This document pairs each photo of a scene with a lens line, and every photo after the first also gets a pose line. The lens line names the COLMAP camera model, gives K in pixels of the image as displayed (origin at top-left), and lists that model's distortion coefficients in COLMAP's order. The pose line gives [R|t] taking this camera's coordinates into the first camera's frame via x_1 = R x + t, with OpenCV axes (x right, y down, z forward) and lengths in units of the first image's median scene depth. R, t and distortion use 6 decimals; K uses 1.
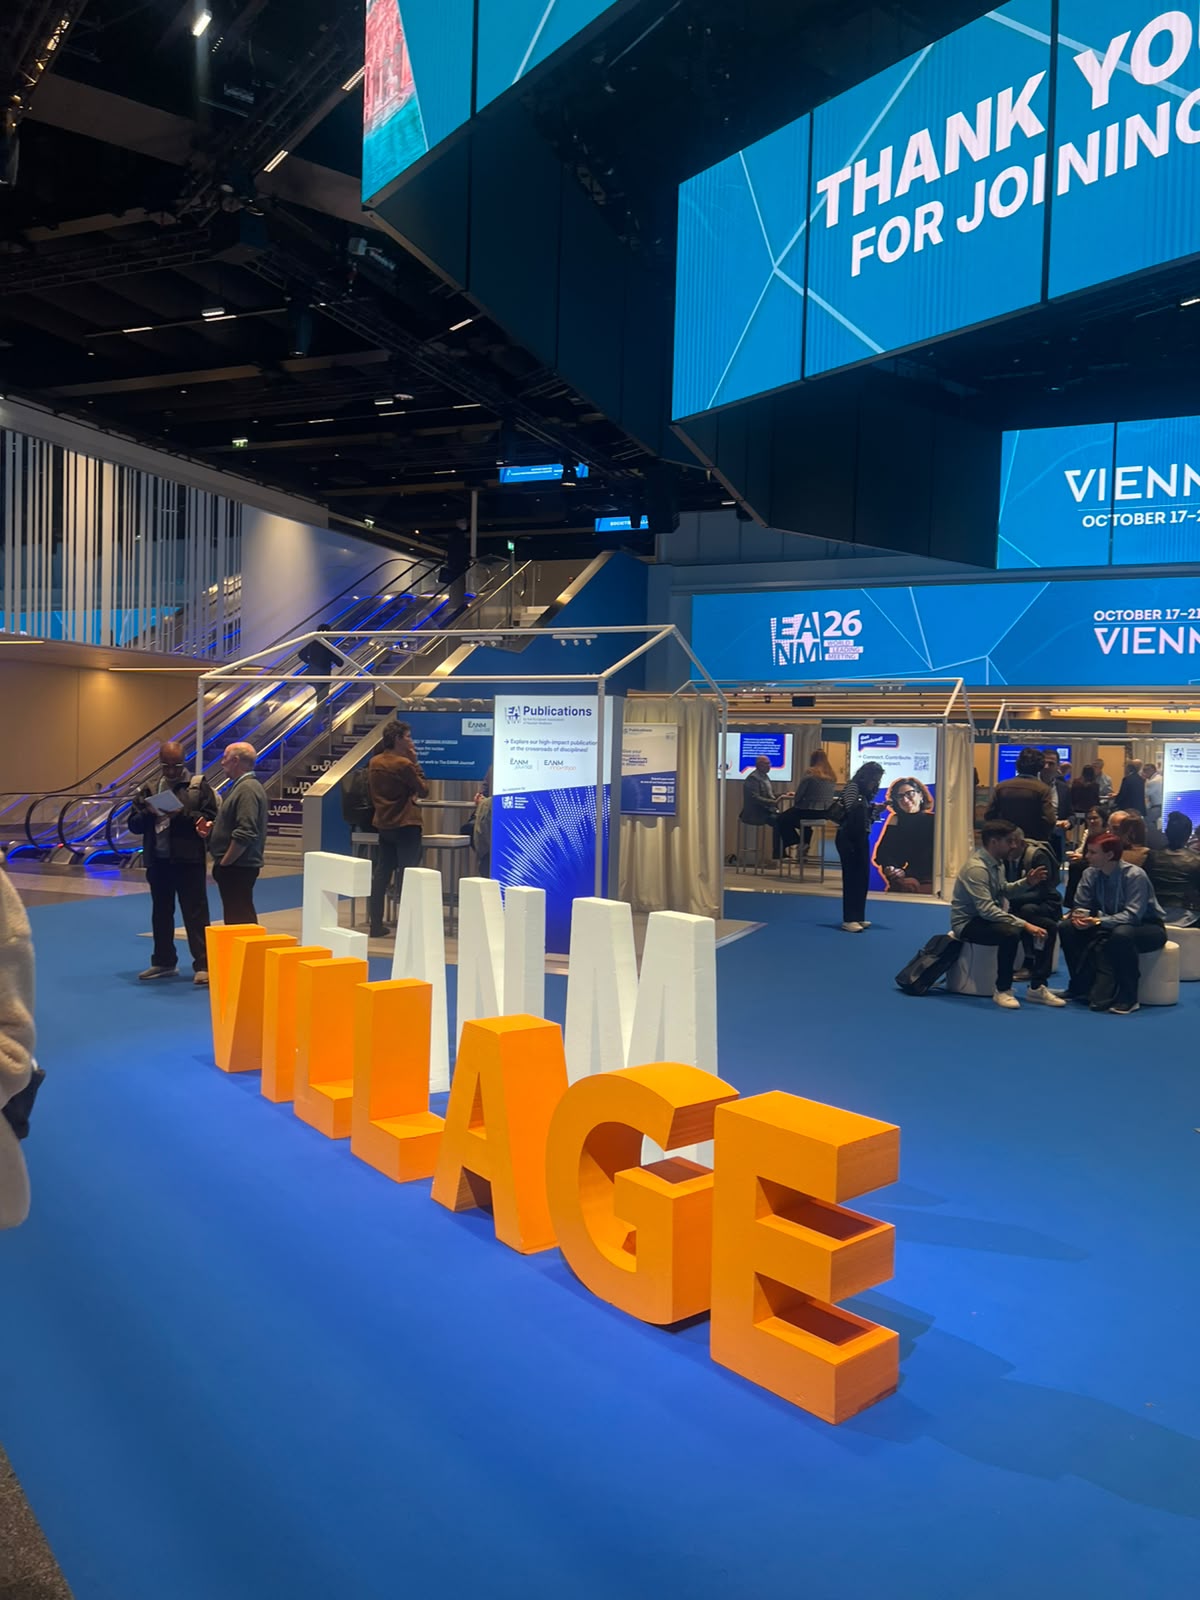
lens RADIAL K [[1194.2, 0, 603.2], [0, 1194.2, 794.7], [0, 0, 1]] dist [0.053447, -0.057239]
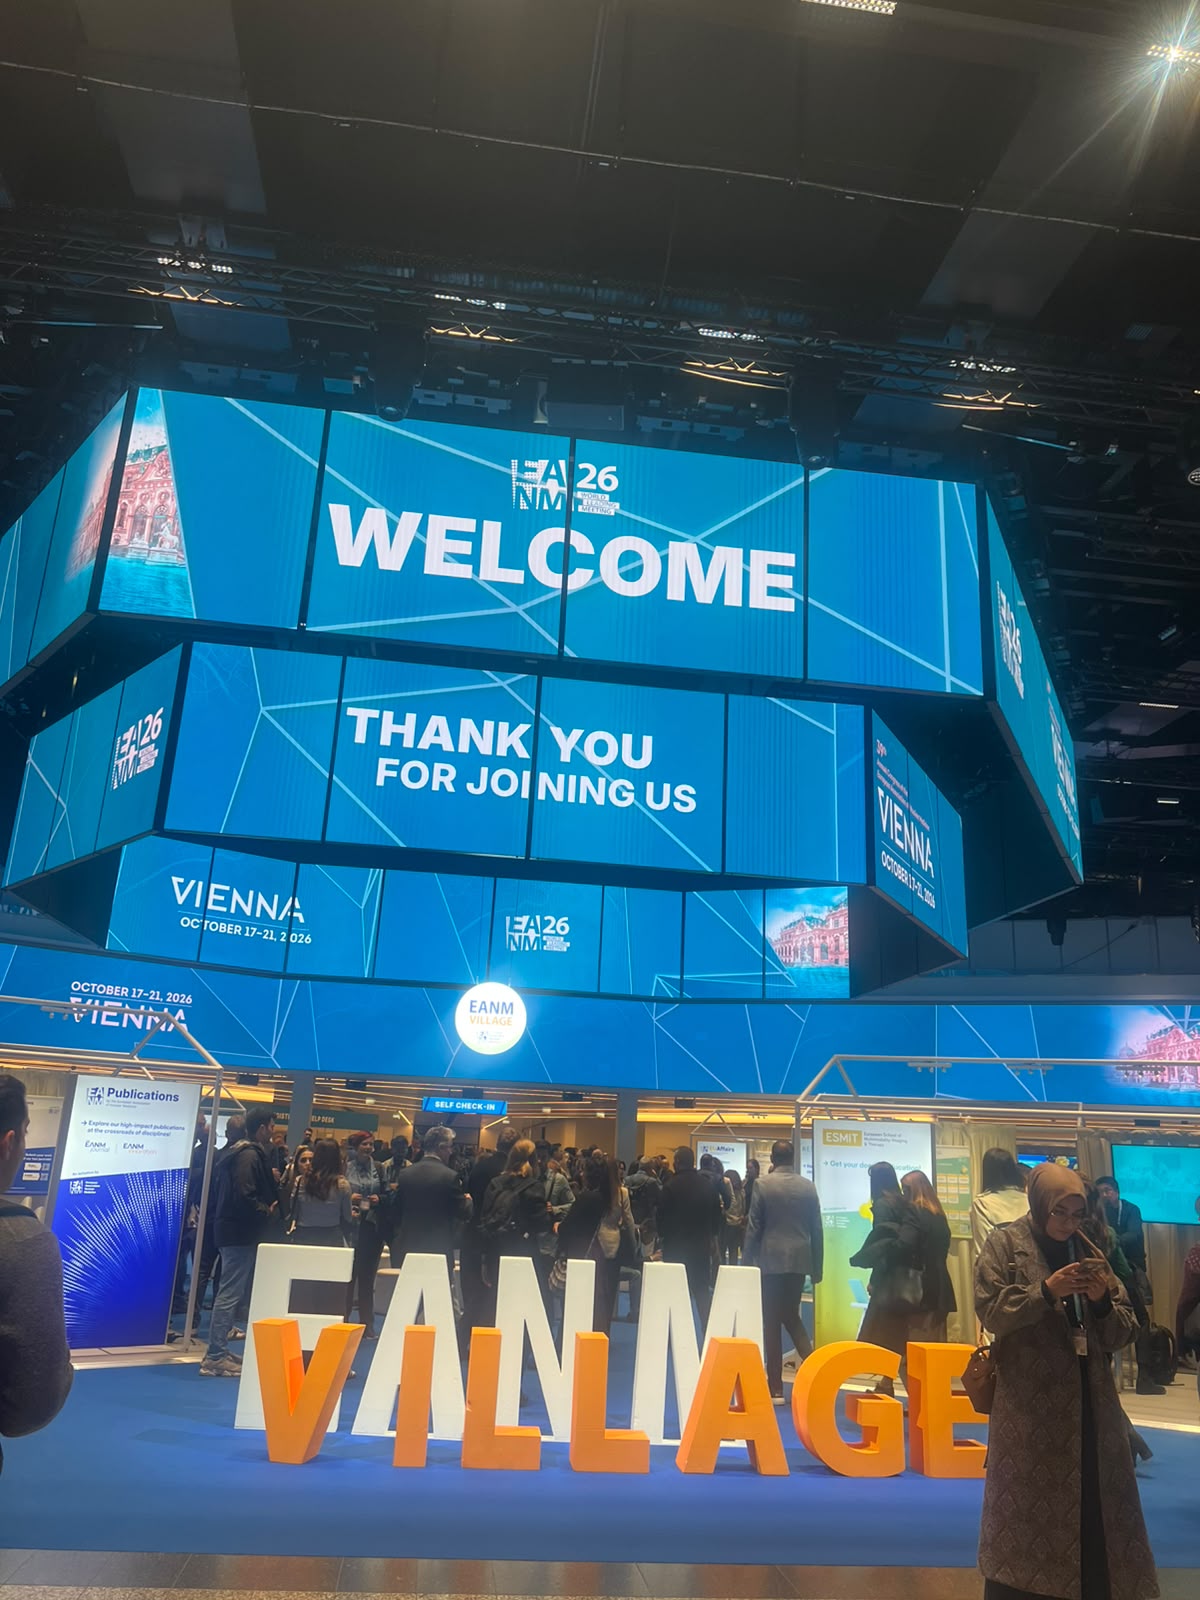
lens RADIAL K [[1188.1, 0, 600.0], [0, 1188.1, 800.0], [0, 0, 1]] dist [0.069016, -0.110003]
pose [[0.493607, 0.247730, 0.833656, -0.775977], [-0.009571, 0.960062, -0.279625, -0.027565], [-0.869632, 0.130046, 0.476264, 0.112834]]
